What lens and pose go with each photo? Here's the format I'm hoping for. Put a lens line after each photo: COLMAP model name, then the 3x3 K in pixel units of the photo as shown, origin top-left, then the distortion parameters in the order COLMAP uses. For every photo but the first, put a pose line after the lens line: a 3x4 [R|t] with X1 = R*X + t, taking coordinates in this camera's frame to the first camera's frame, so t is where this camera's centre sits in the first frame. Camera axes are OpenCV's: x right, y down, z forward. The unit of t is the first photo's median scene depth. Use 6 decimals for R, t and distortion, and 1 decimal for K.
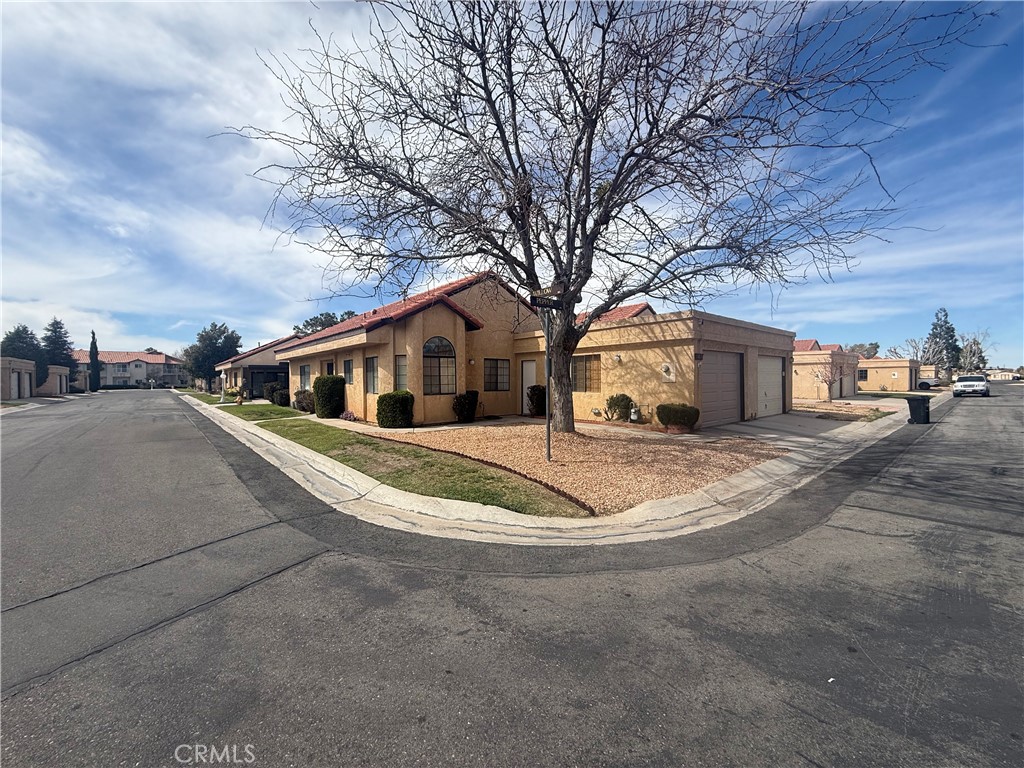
lens RADIAL K [[408.0, 0, 509.4], [0, 408.0, 384.1], [0, 0, 1]] dist [0.001603, -0.000577]
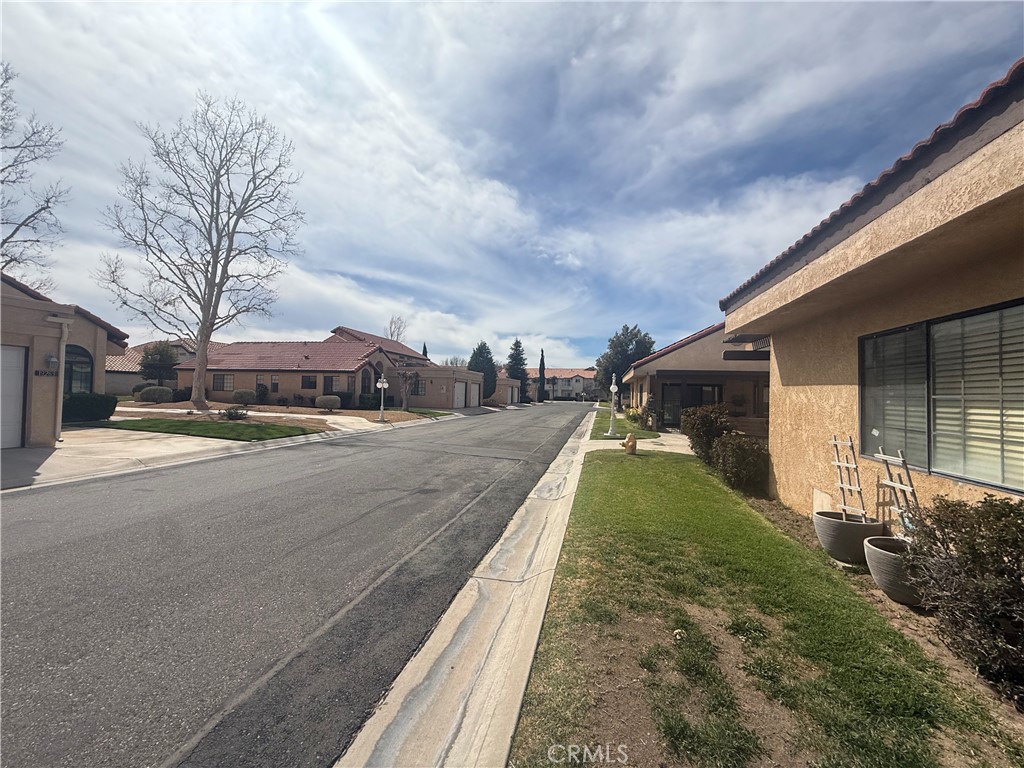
lens RADIAL K [[408.0, 0, 509.4], [0, 408.0, 384.1], [0, 0, 1]] dist [0.001603, -0.000577]
pose [[0.592086, 0.004950, -0.805859, -0.170763], [-0.038504, 0.999013, -0.022154, -0.003862], [0.804954, 0.044145, 0.591692, 0.282089]]
